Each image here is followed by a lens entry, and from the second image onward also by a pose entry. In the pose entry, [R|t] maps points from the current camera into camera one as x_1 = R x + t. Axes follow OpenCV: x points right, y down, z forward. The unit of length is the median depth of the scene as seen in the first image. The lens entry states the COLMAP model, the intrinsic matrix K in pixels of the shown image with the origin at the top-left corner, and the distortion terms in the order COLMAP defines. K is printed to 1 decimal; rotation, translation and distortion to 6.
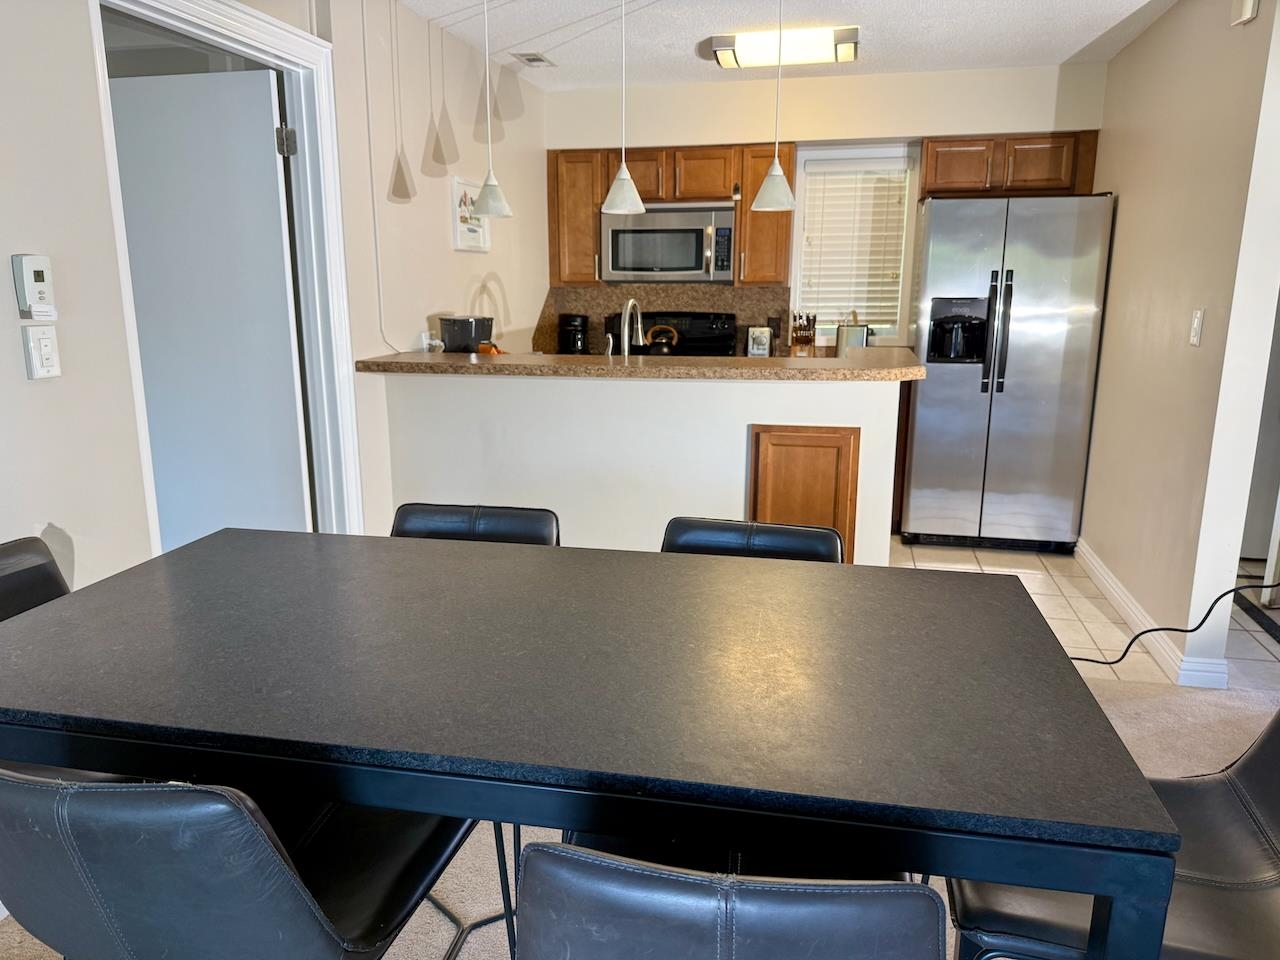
lens RADIAL K [[891.7, 0, 635.1], [0, 891.7, 480.0], [0, 0, 1]] dist [0.146461, -0.251116]
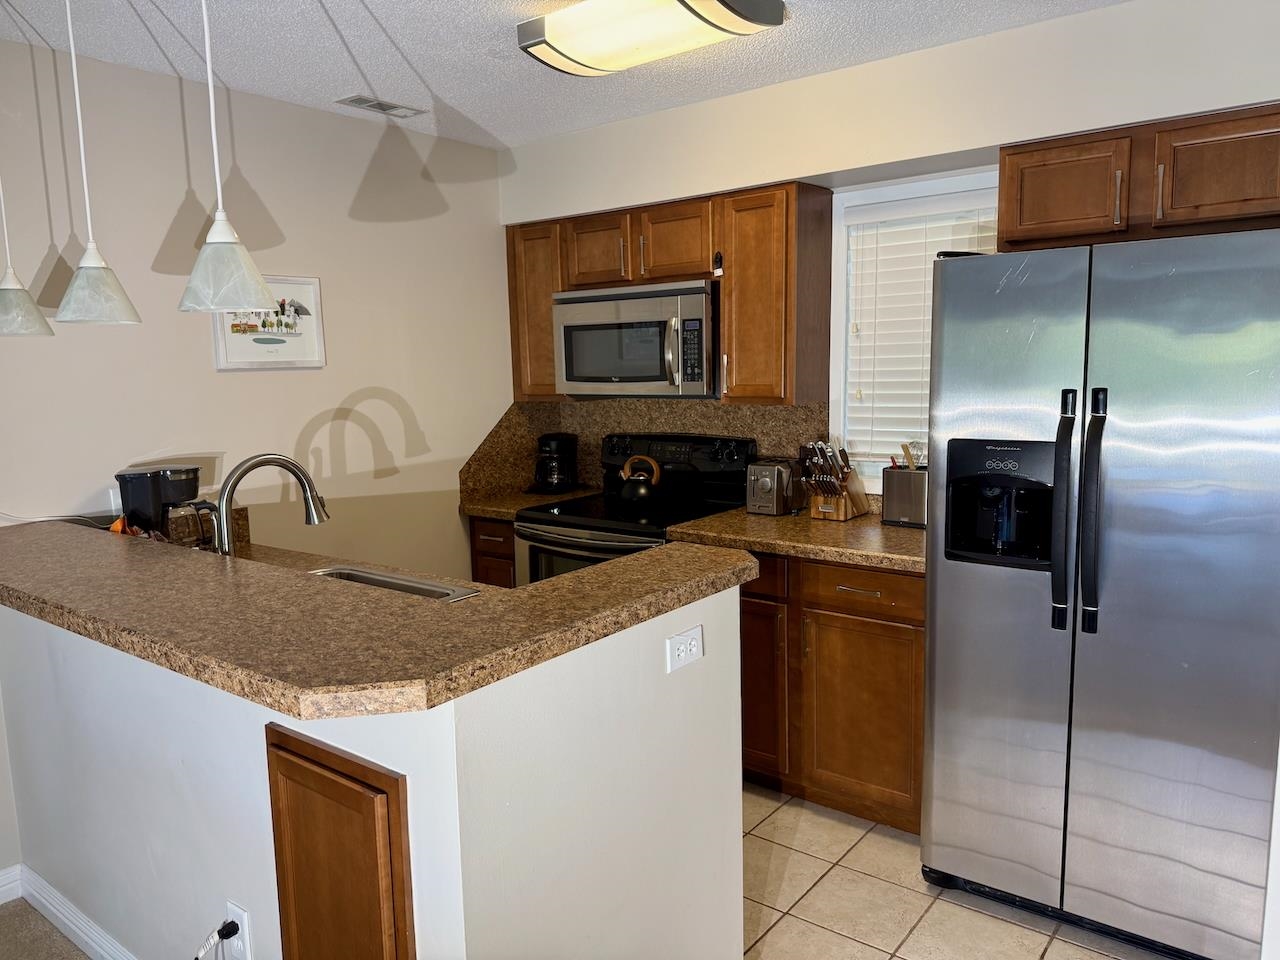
lens RADIAL K [[891.7, 0, 635.1], [0, 891.7, 480.0], [0, 0, 1]] dist [0.146461, -0.251116]
pose [[0.905763, 0.033773, -0.422437, 0.339715], [-0.067799, 0.995528, -0.065780, -0.114384], [0.418326, 0.088222, 0.904002, 0.394376]]
